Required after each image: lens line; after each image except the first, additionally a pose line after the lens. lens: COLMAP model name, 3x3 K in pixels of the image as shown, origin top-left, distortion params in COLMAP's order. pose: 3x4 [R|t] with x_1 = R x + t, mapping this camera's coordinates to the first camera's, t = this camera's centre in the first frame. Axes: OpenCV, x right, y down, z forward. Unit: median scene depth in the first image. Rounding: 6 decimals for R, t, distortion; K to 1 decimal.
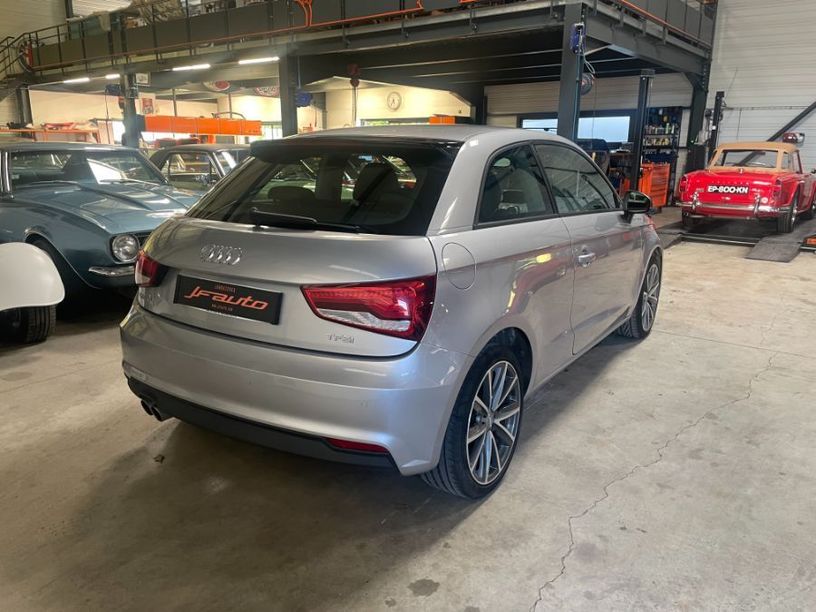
lens RADIAL K [[605.4, 0, 430.6], [0, 605.4, 300.3], [0, 0, 1]] dist [0.081800, -0.102944]
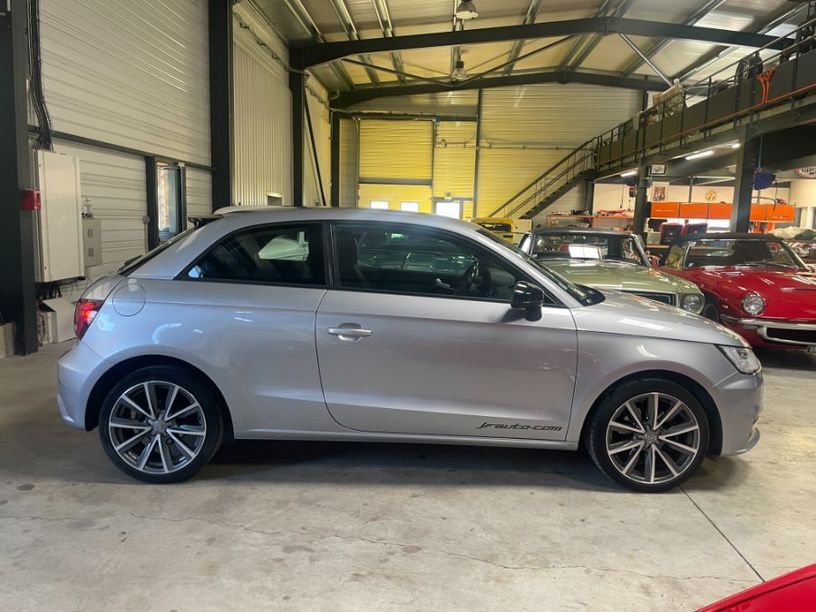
lens RADIAL K [[625.7, 0, 431.3], [0, 625.7, 291.8], [0, 0, 1]] dist [0.091321, -0.117449]
pose [[0.569164, 0.099852, -0.816138, 0.354571], [-0.222368, 0.974303, -0.035873, -0.038382], [0.791584, 0.201900, 0.576742, 0.145204]]
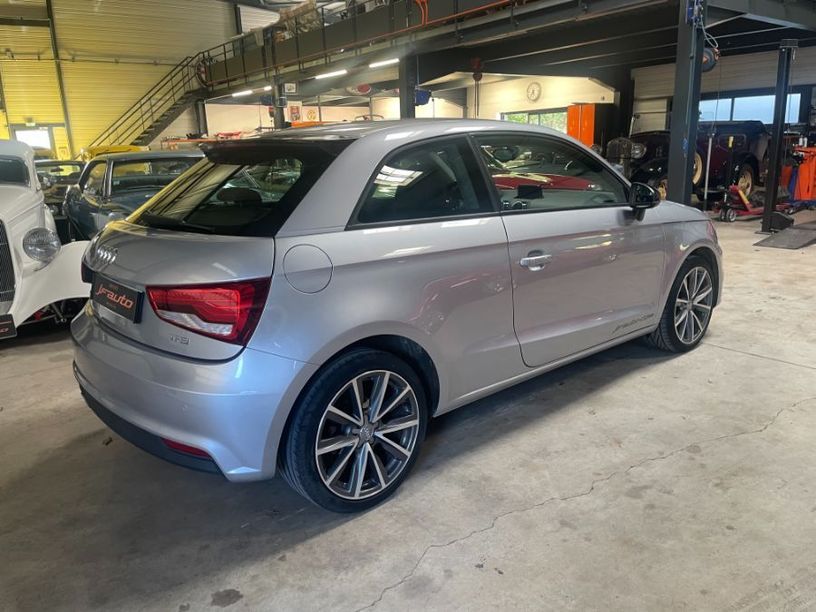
lens RADIAL K [[613.2, 0, 412.4], [0, 613.2, 300.3], [0, 0, 1]] dist [0.078902, -0.109045]
pose [[0.961611, 0.026779, -0.273107, 0.098926], [-0.025448, 0.999641, 0.008415, -0.004027], [0.273234, -0.001142, 0.961947, 0.023683]]
